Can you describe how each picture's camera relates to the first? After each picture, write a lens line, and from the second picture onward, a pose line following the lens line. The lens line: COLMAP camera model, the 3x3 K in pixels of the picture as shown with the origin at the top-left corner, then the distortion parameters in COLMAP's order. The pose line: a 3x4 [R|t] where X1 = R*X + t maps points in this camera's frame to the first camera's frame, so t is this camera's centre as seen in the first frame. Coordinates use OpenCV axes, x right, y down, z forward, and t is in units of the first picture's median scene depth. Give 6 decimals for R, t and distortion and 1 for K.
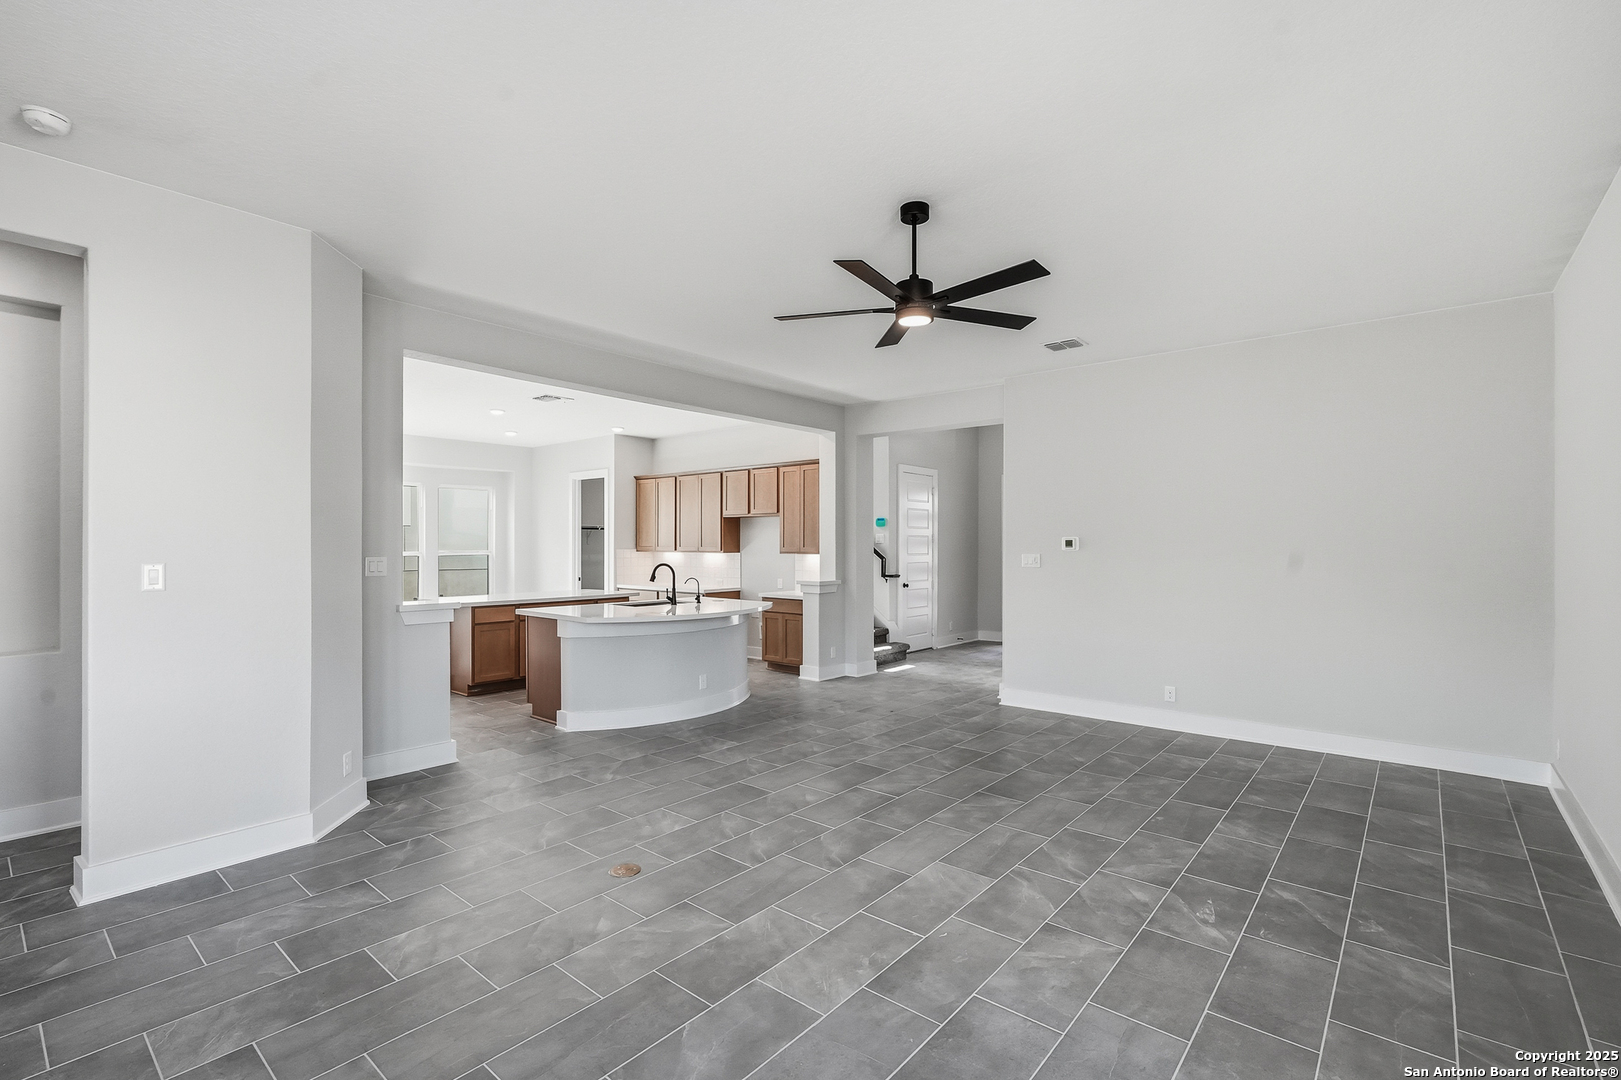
lens RADIAL K [[728.9, 0, 808.7], [0, 728.9, 543.8], [0, 0, 1]] dist [-0.027330, 0.007673]
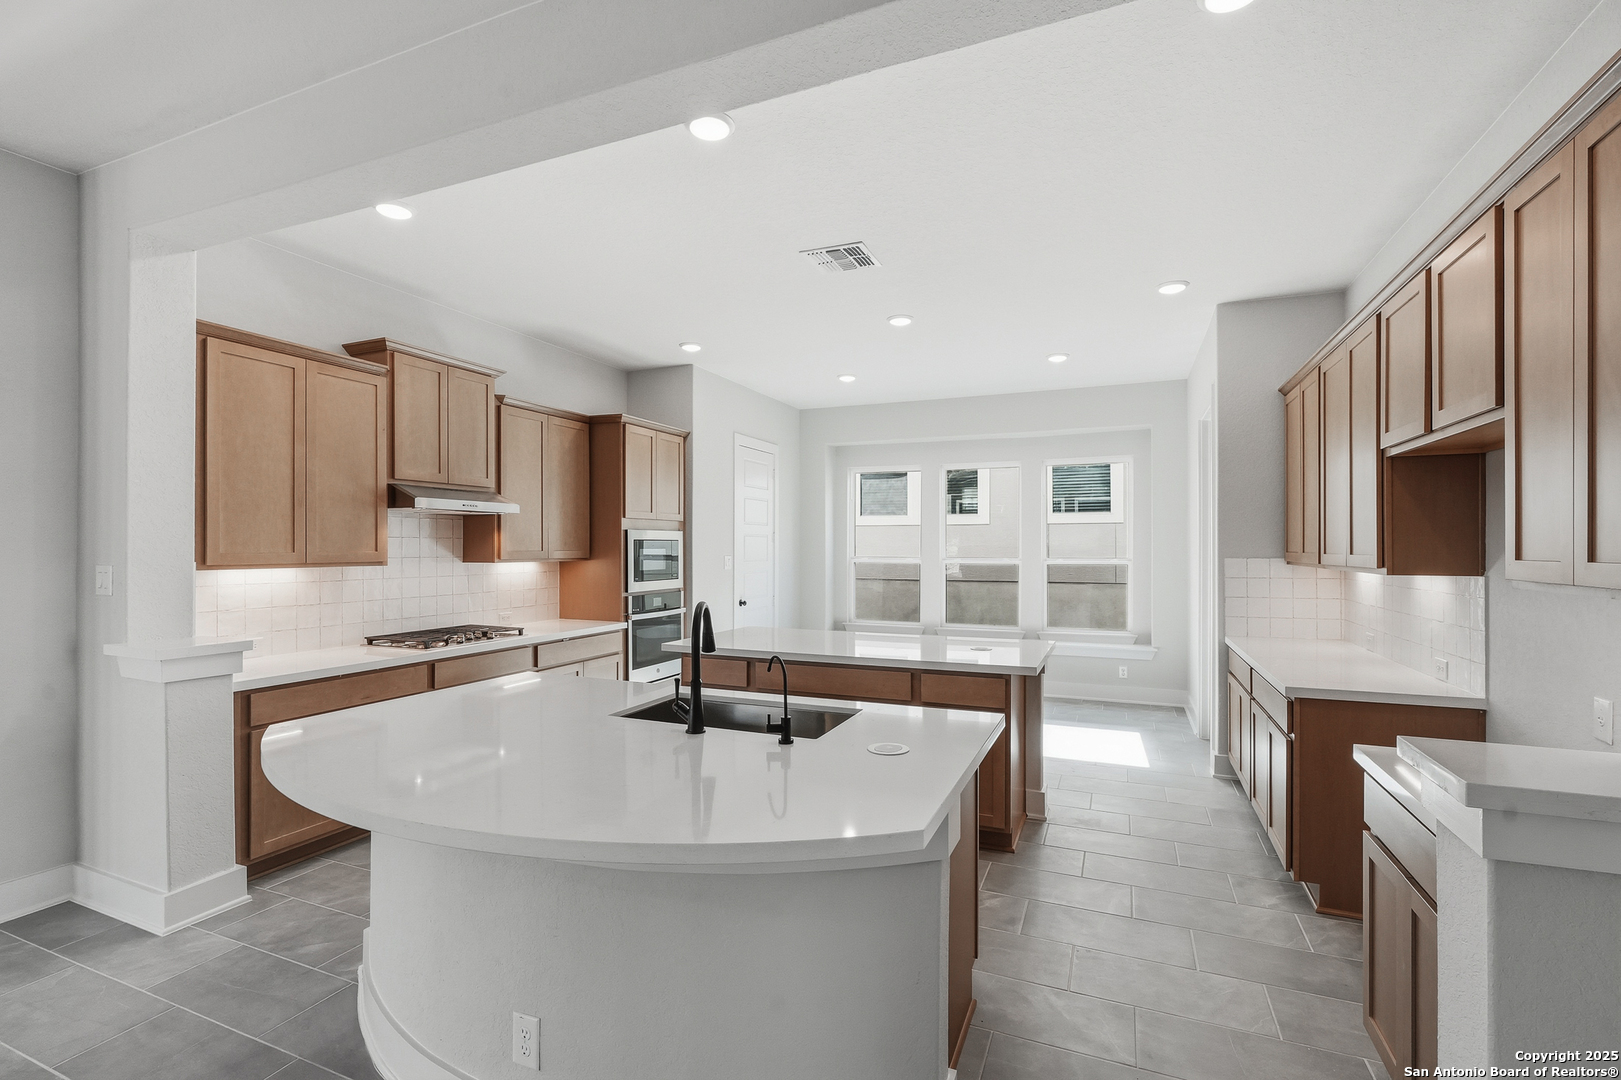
lens RADIAL K [[728.9, 0, 808.7], [0, 728.9, 543.8], [0, 0, 1]] dist [-0.027330, 0.007673]
pose [[0.295475, -0.005912, -0.955332, 0.193001], [-0.000003, 0.999981, -0.006190, 0.002725], [0.955351, 0.001832, 0.295469, 1.331252]]
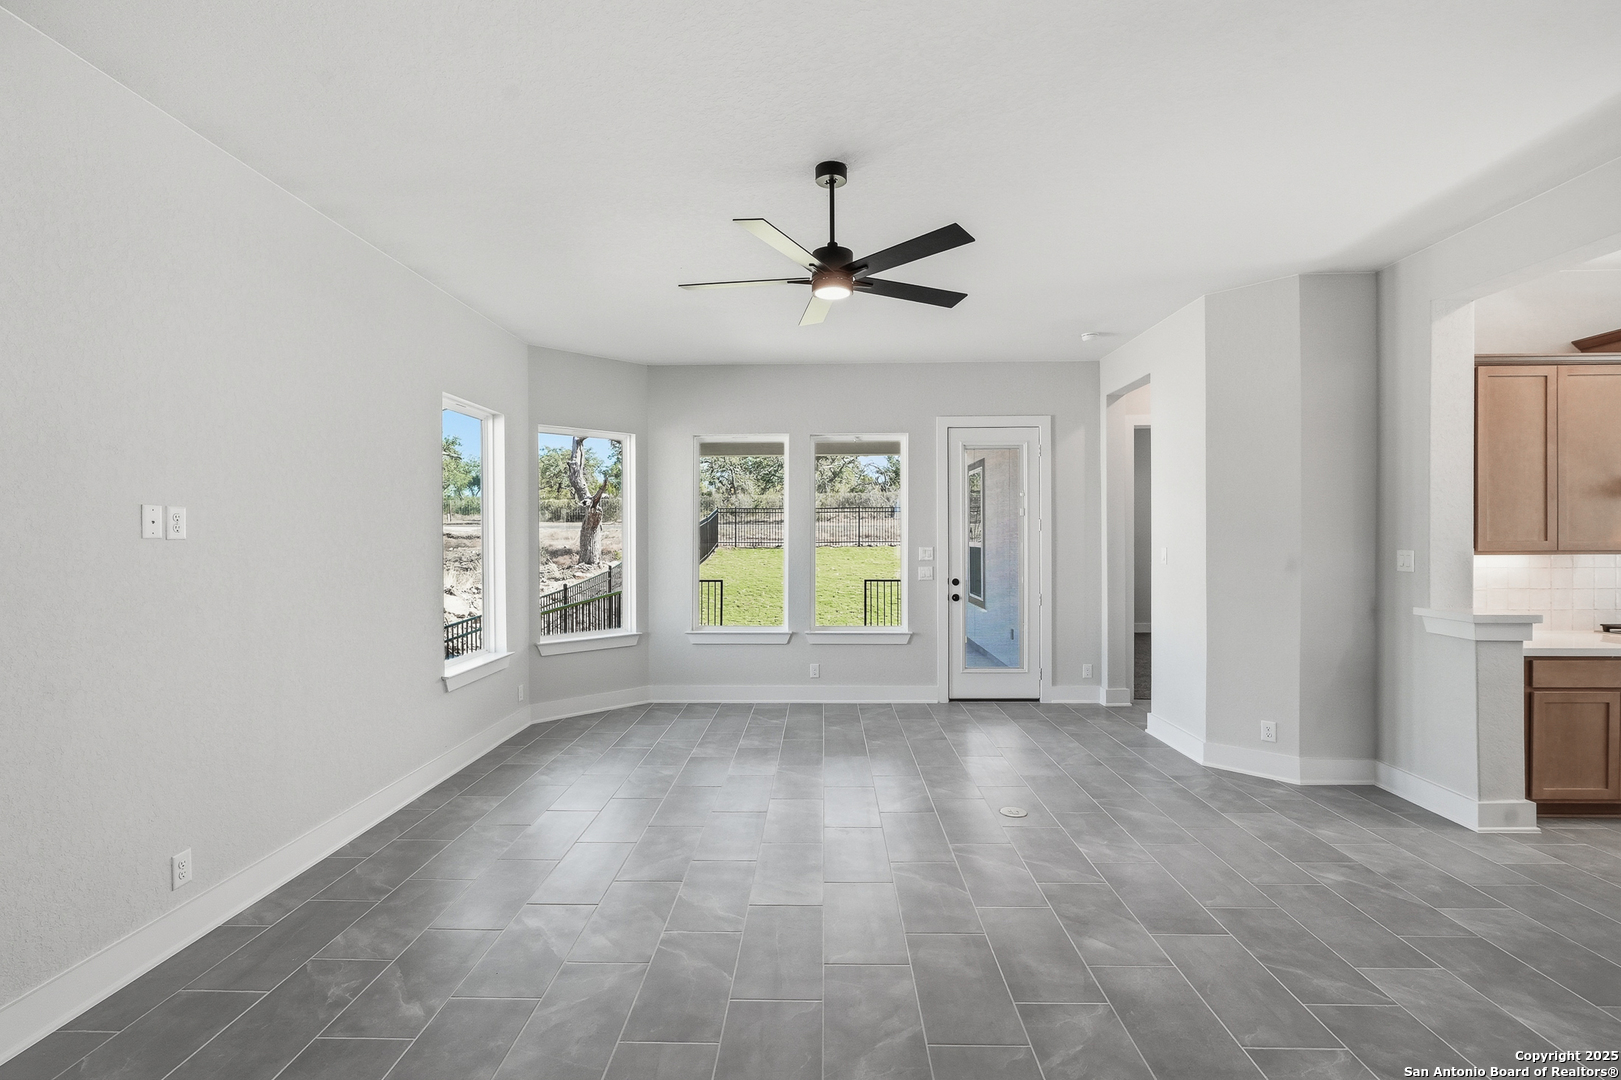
lens RADIAL K [[729.5, 0, 802.8], [0, 729.5, 540.4], [0, 0, 1]] dist [-0.017565, 0.007286]
pose [[-0.781534, 0.007400, -0.623818, 0.512645], [0.003975, 0.999968, 0.006882, -0.002644], [0.623850, 0.002899, -0.781539, 1.161748]]
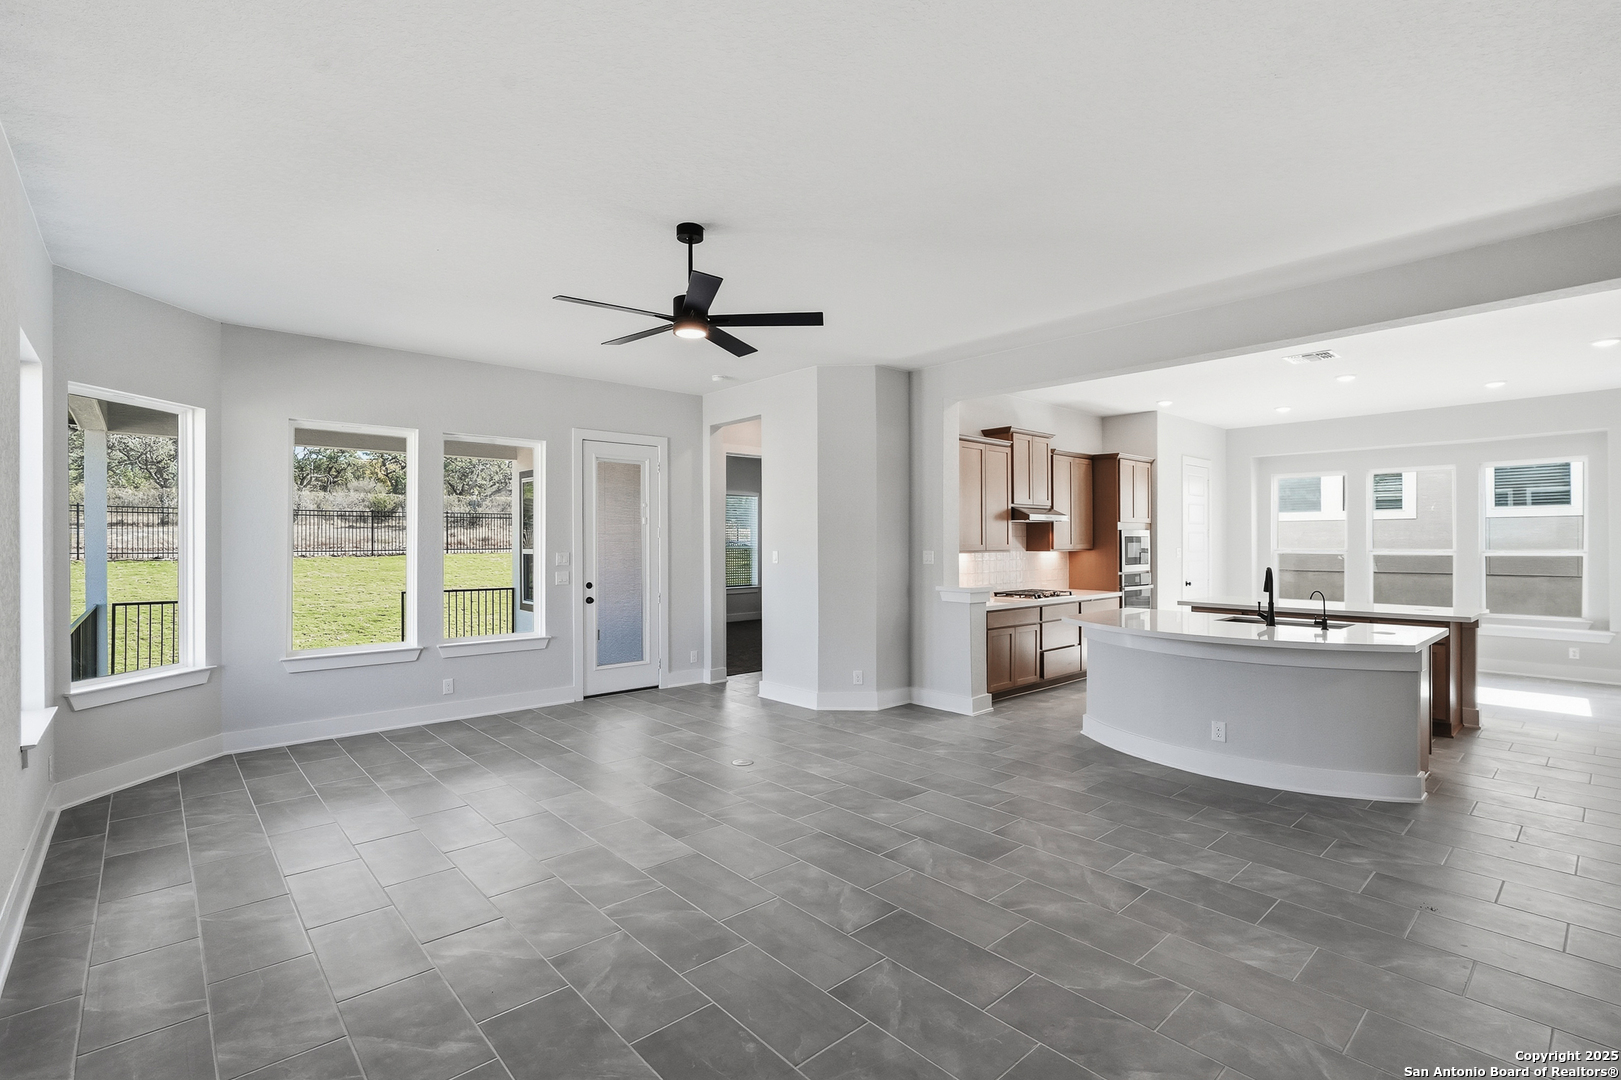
lens RADIAL K [[741.5, 0, 801.6], [0, 741.5, 541.3], [0, 0, 1]] dist [-0.011574, 0.000751]
pose [[-0.141442, -0.002110, -0.989944, 0.831711], [0.002621, 0.999993, -0.002506, 0.002676], [0.989943, -0.002949, -0.141436, 0.904494]]
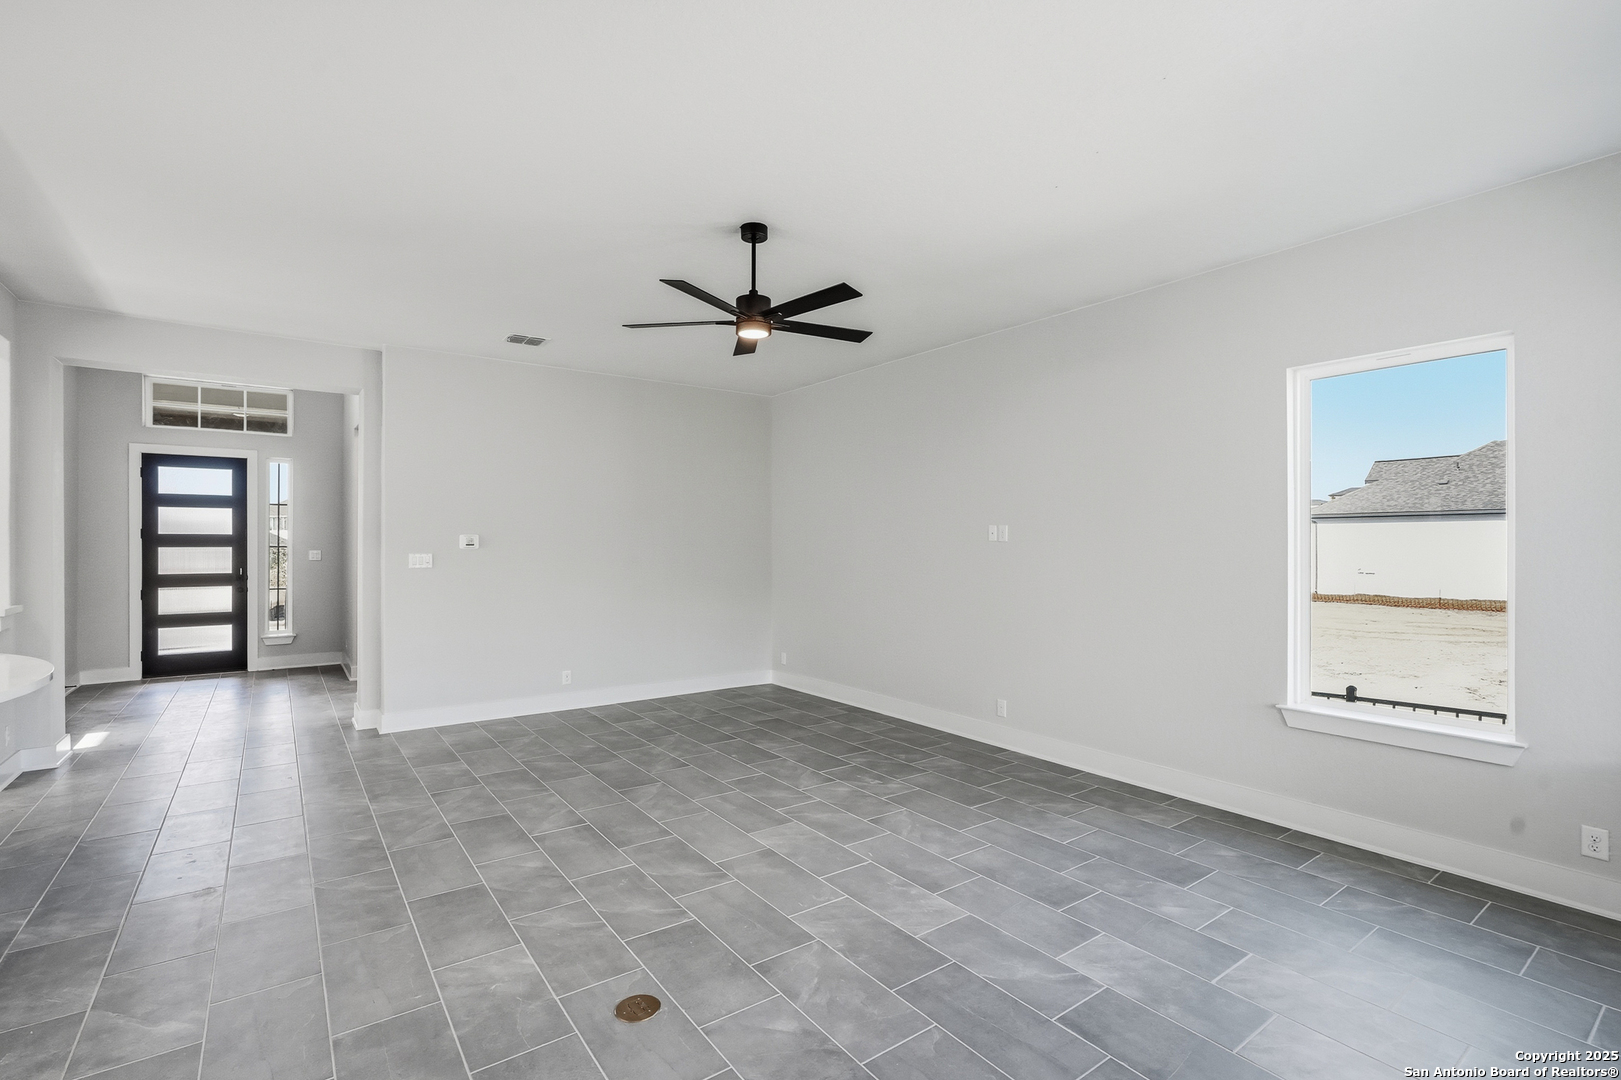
lens RADIAL K [[736.7, 0, 804.7], [0, 736.7, 547.6], [0, 0, 1]] dist [-0.008294, 0.000301]
pose [[0.239028, -0.005960, 0.970994, -0.611393], [-0.001674, 0.999977, 0.006550, 0.000343], [-0.971011, -0.003191, 0.239012, 0.457483]]
